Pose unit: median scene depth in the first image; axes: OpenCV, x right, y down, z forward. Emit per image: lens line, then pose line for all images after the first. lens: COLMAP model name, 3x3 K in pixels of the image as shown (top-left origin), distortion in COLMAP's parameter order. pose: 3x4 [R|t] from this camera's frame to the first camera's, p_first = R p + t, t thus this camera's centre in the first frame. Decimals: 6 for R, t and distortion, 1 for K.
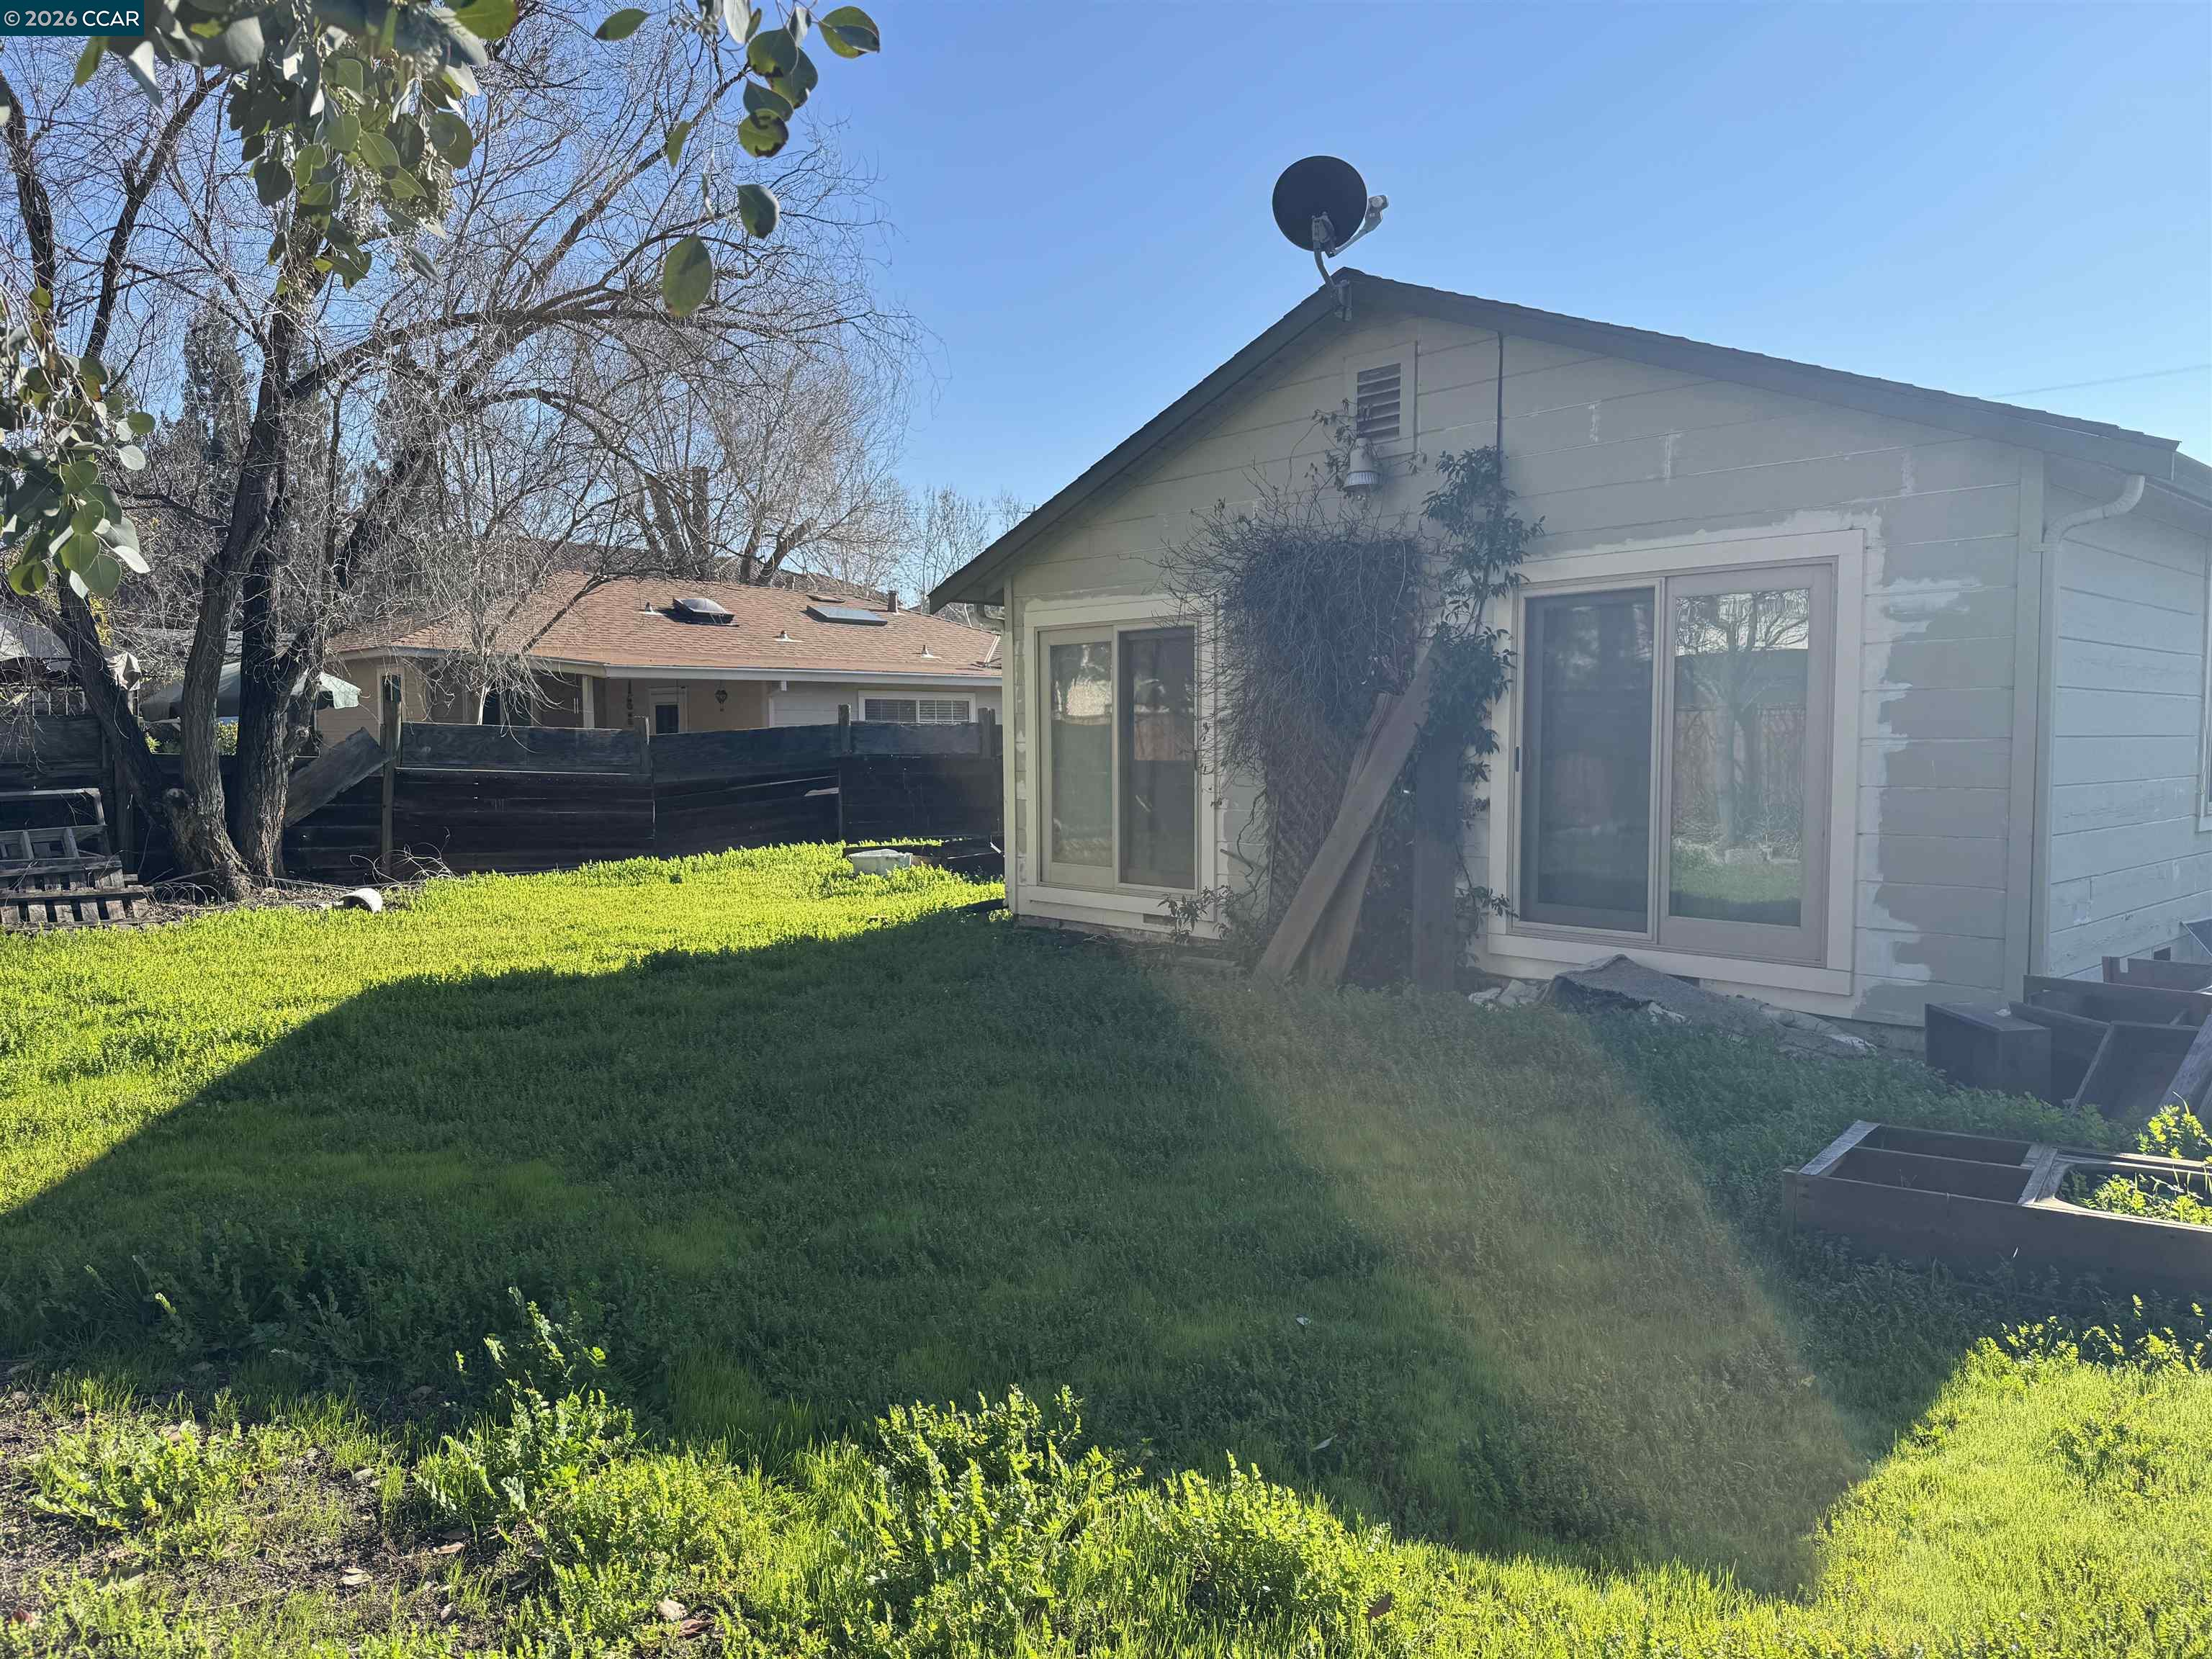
lens RADIAL K [[1562.2, 0, 1107.0], [0, 1562.2, 831.8], [0, 0, 1]] dist [0.006530, 0.002838]
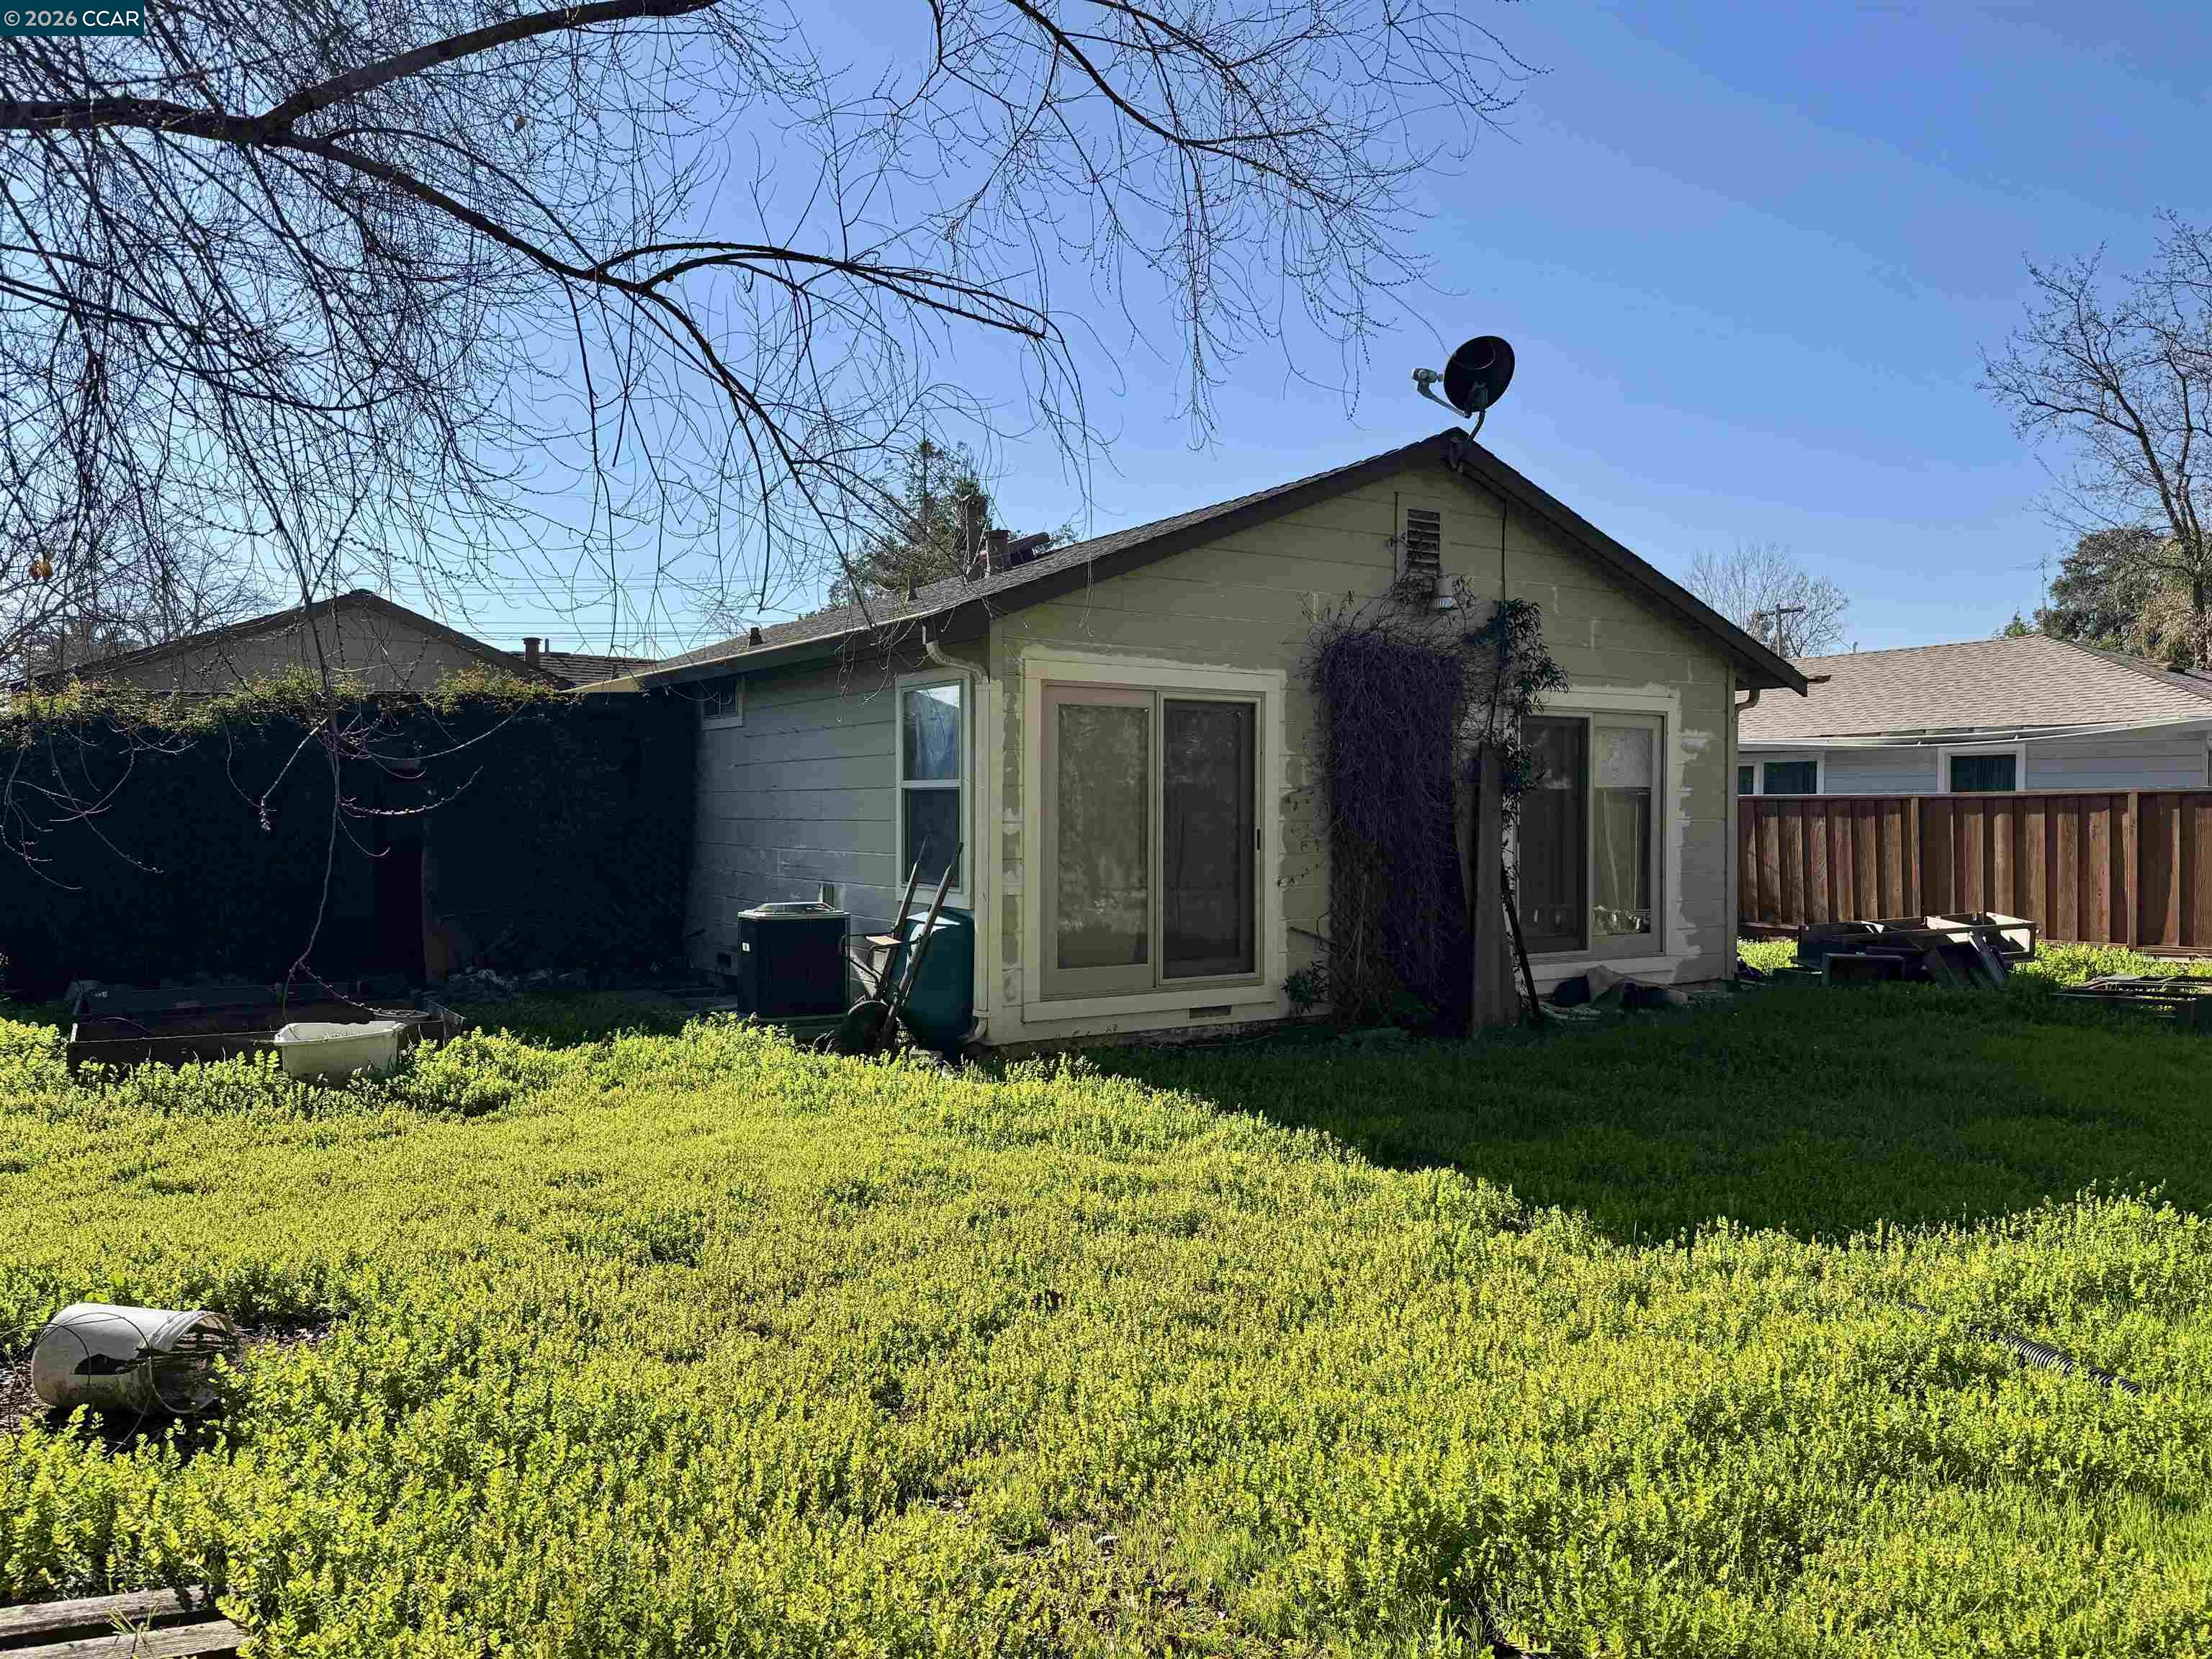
lens RADIAL K [[1562.2, 0, 1106.5], [0, 1562.2, 822.4], [0, 0, 1]] dist [0.006530, 0.002838]
pose [[0.172204, 0.000180, 0.985061, -0.961425], [0.057983, 0.998264, -0.010319, -0.054159], [-0.983353, 0.058894, 0.171894, 0.959887]]
